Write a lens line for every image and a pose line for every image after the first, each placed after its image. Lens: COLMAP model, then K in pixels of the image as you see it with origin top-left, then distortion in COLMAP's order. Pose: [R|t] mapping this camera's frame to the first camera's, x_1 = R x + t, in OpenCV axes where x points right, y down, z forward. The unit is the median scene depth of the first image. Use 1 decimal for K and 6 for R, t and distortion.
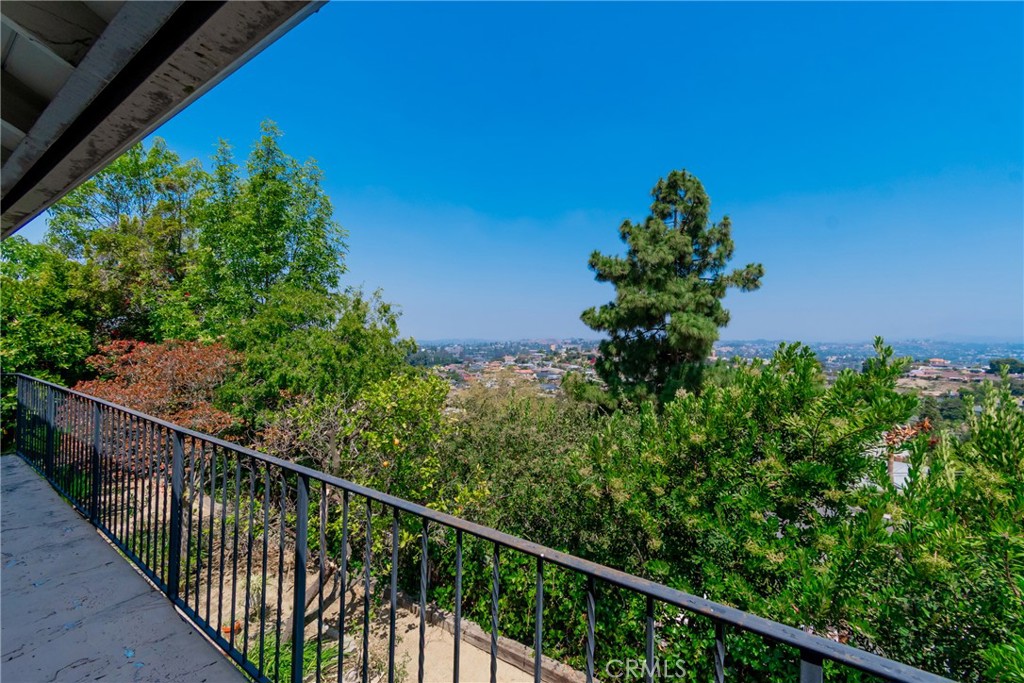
lens RADIAL K [[453.1, 0, 510.3], [0, 453.1, 342.1], [0, 0, 1]] dist [0.011041, -0.002524]
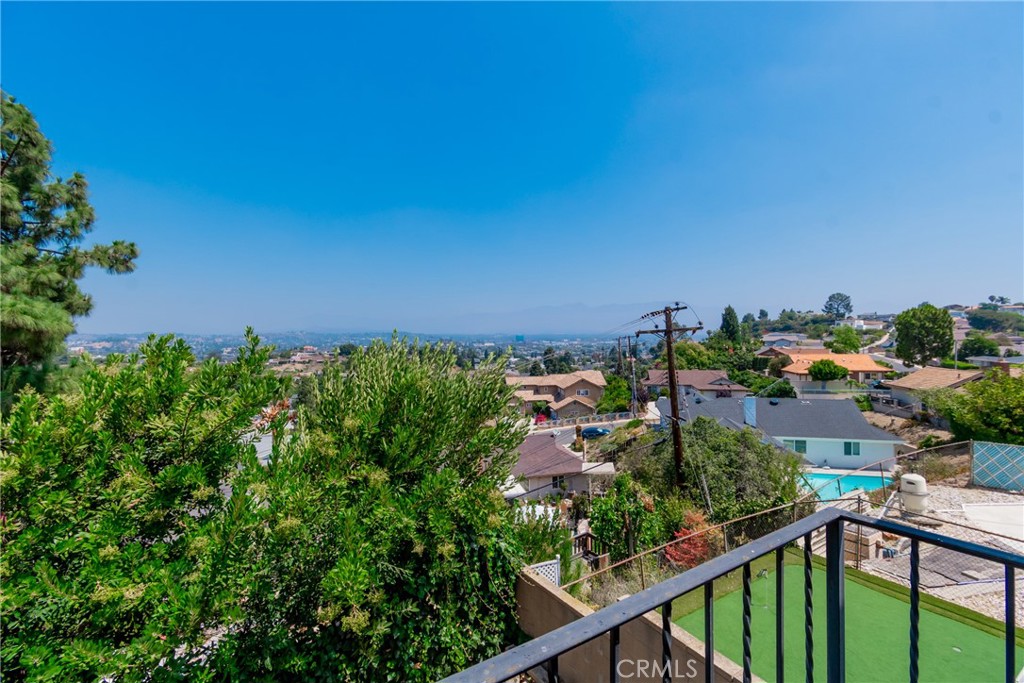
lens RADIAL K [[453.1, 0, 518.6], [0, 453.1, 339.5], [0, 0, 1]] dist [0.011041, -0.002524]
pose [[0.376030, -0.026527, 0.926228, 0.038555], [0.016363, 0.999624, 0.021987, 0.002777], [-0.926463, 0.006888, 0.376323, 0.015821]]
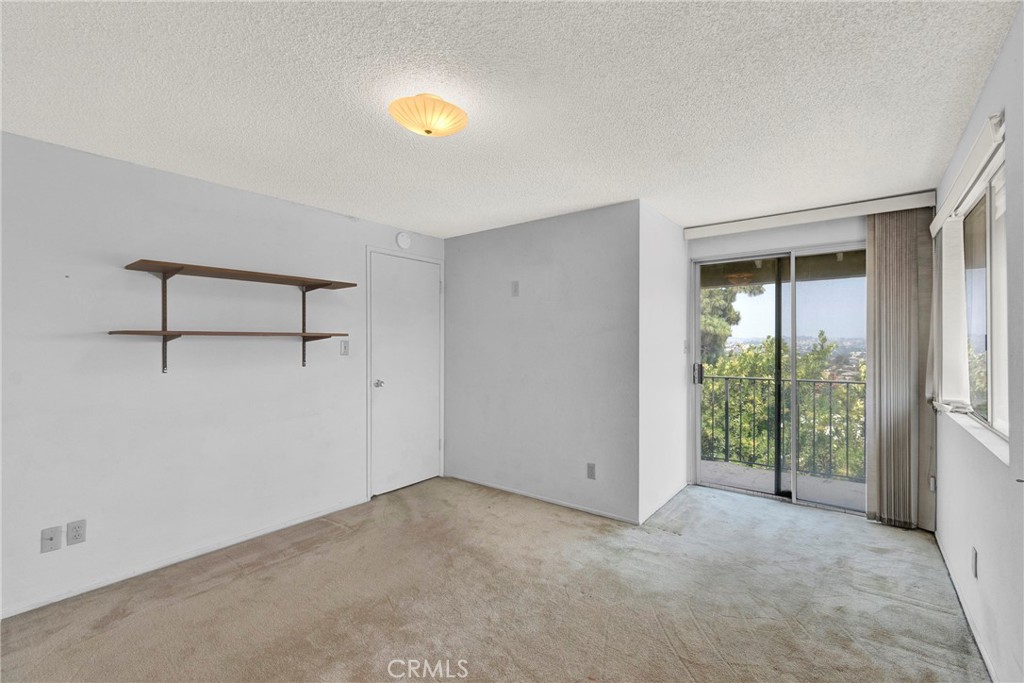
lens RADIAL K [[453.1, 0, 494.0], [0, 453.1, 337.5], [0, 0, 1]] dist [0.011041, -0.002524]
pose [[0.998159, -0.016083, -0.058476, -0.185399], [0.015418, 0.999812, -0.011798, 0.007630], [0.058655, 0.010874, 0.998219, -0.446802]]
